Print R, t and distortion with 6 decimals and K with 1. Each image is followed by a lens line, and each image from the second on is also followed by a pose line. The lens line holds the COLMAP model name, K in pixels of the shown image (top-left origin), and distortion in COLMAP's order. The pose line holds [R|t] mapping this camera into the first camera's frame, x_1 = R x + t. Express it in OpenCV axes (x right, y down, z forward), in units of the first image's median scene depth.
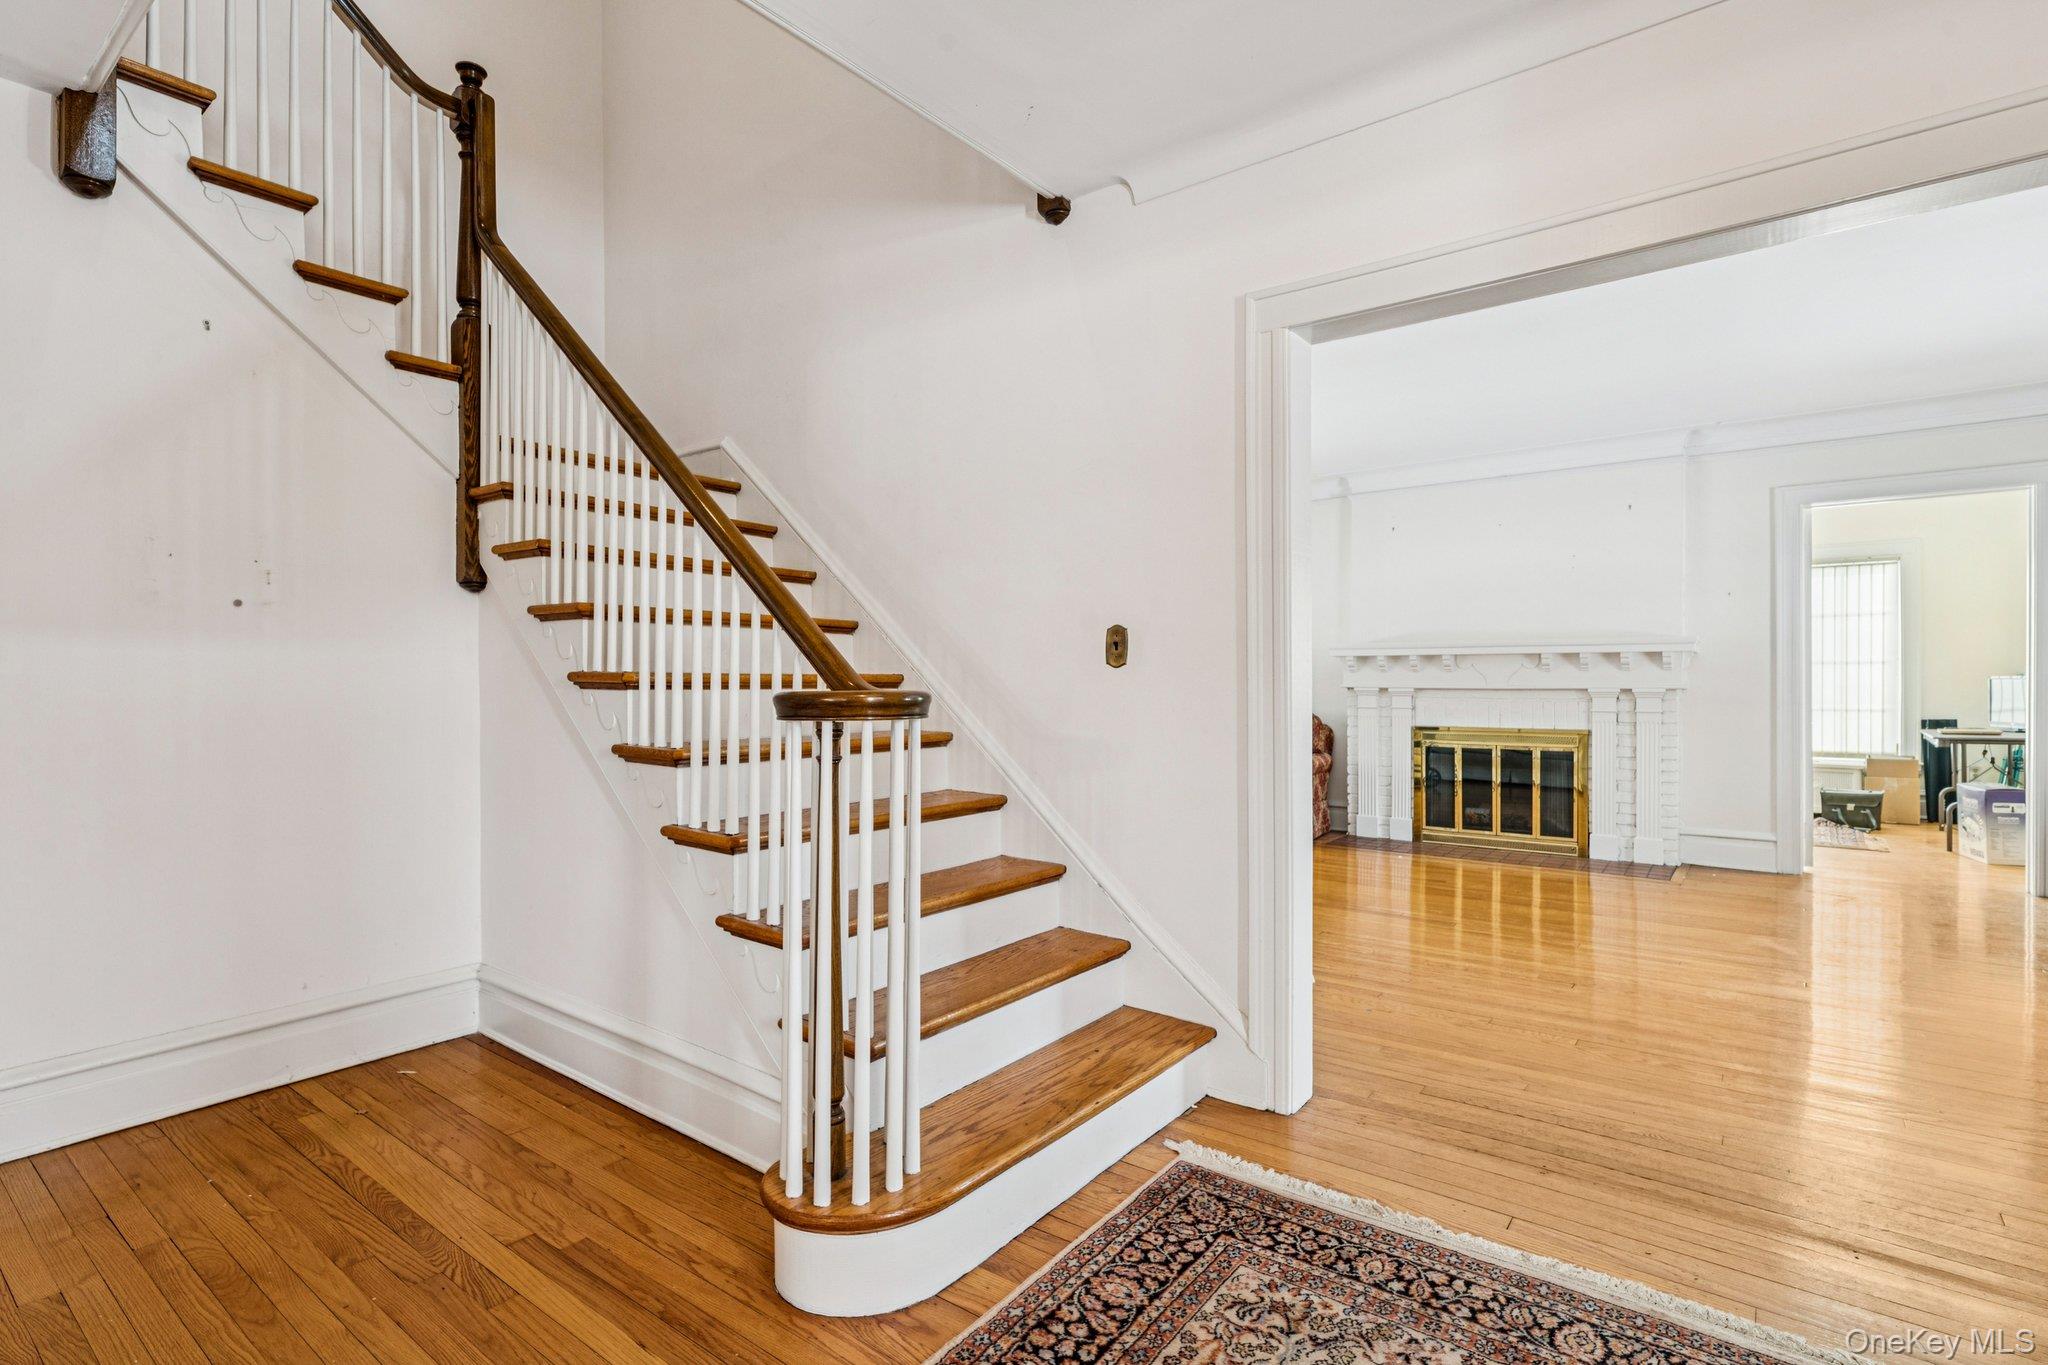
lens RADIAL K [[987.2, 0, 1022.9], [0, 987.2, 688.3], [0, 0, 1]] dist [0.001641, -0.000569]
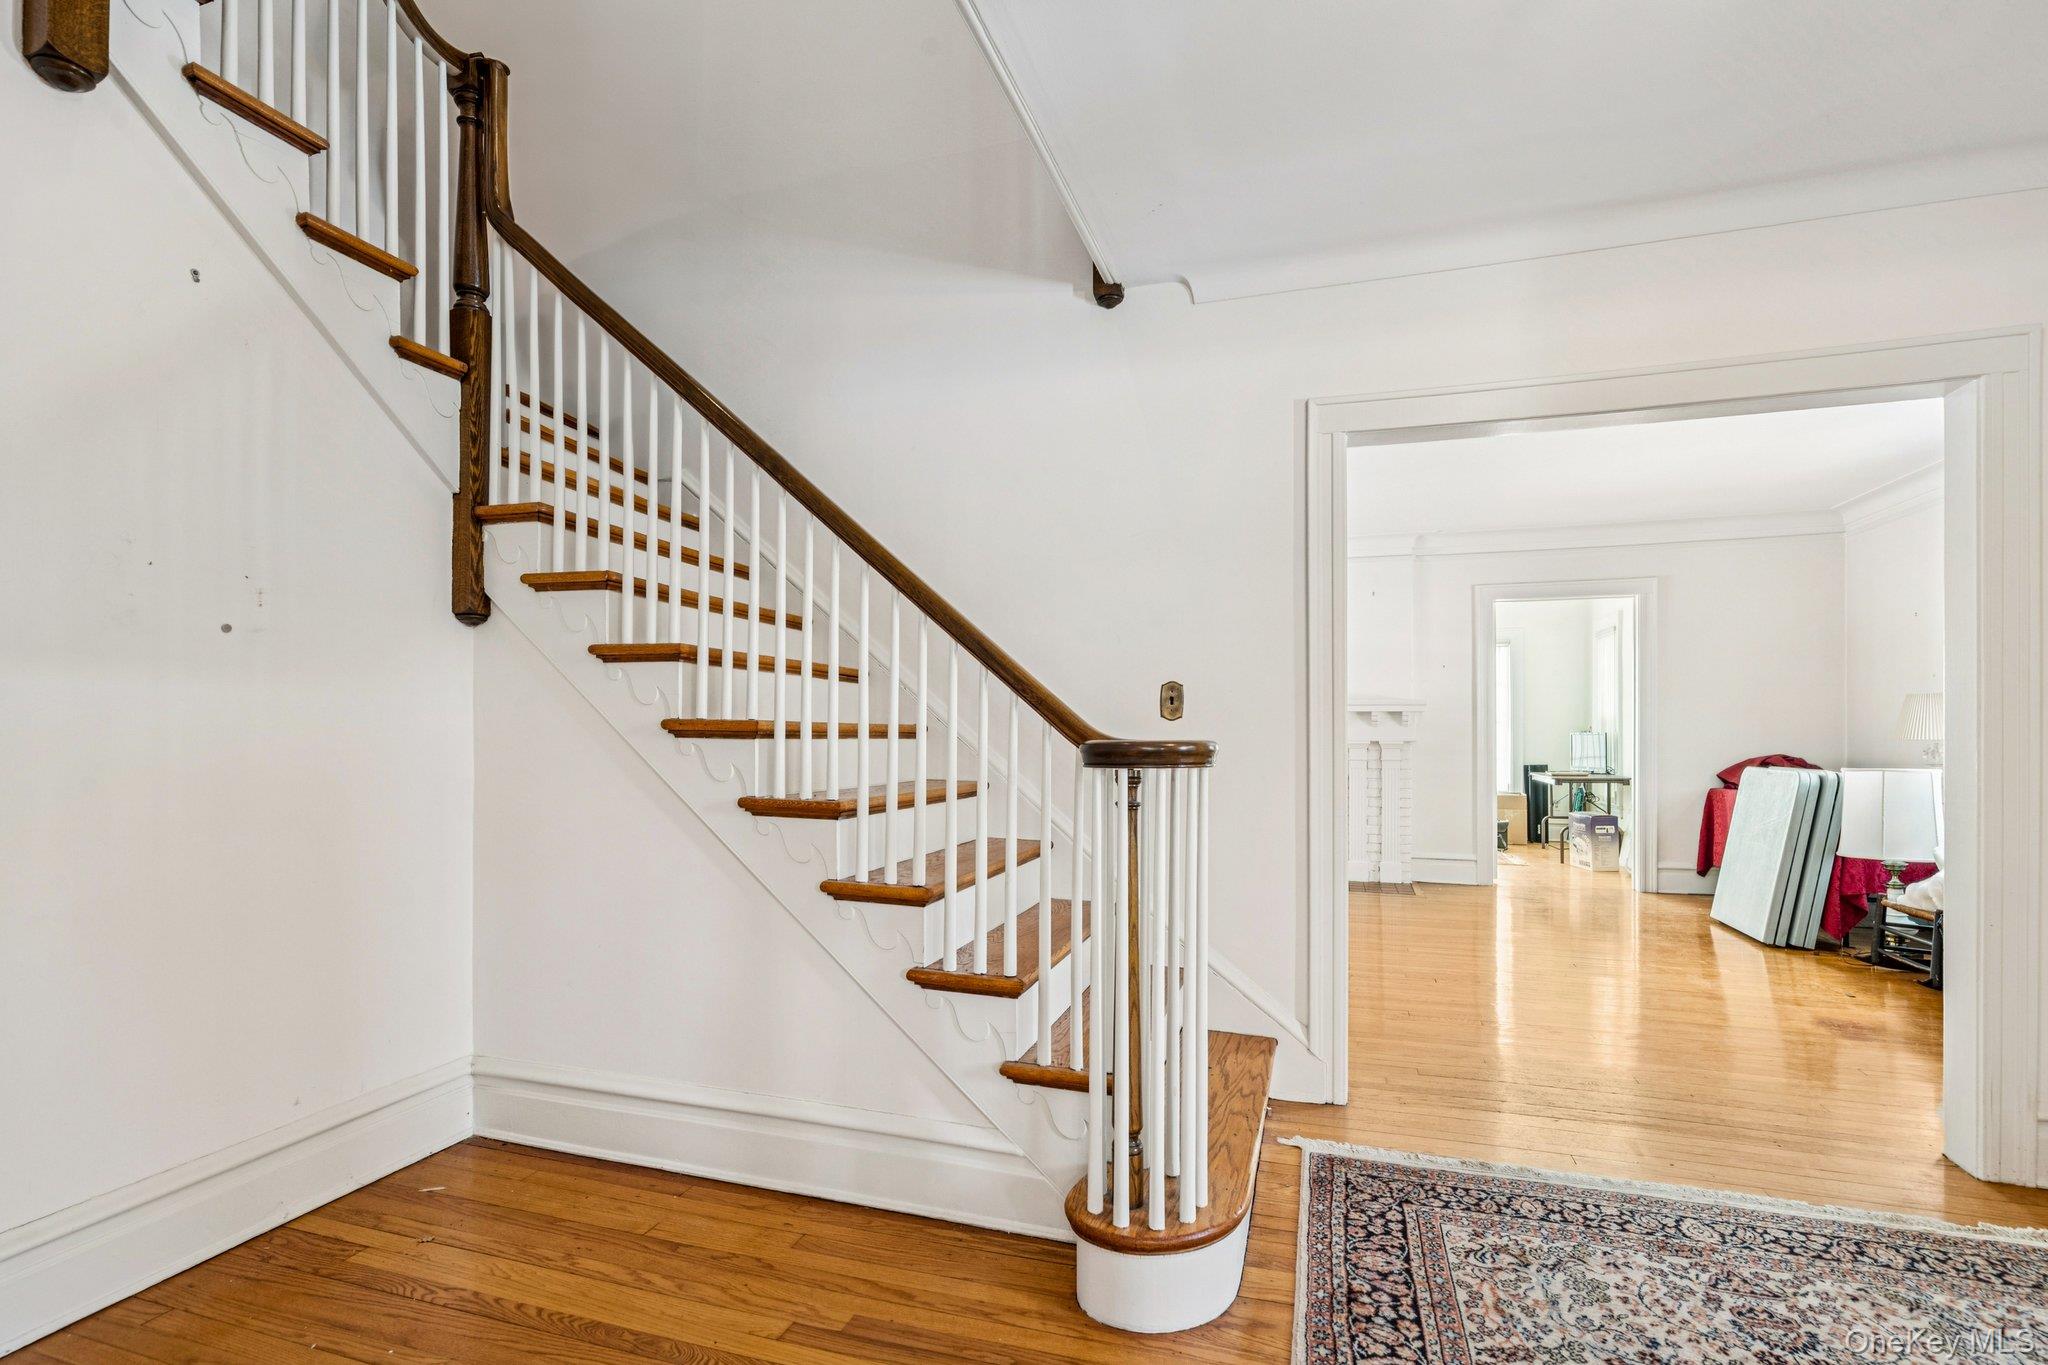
lens RADIAL K [[960.2, 0, 1019.8], [0, 960.2, 734.2], [0, 0, 1]] dist [0.002985, -0.004621]
pose [[0.940857, 0.005258, 0.338762, -0.466119], [-0.003255, 0.999974, -0.006482, 0.002143], [-0.338787, 0.004997, 0.940850, 0.056571]]
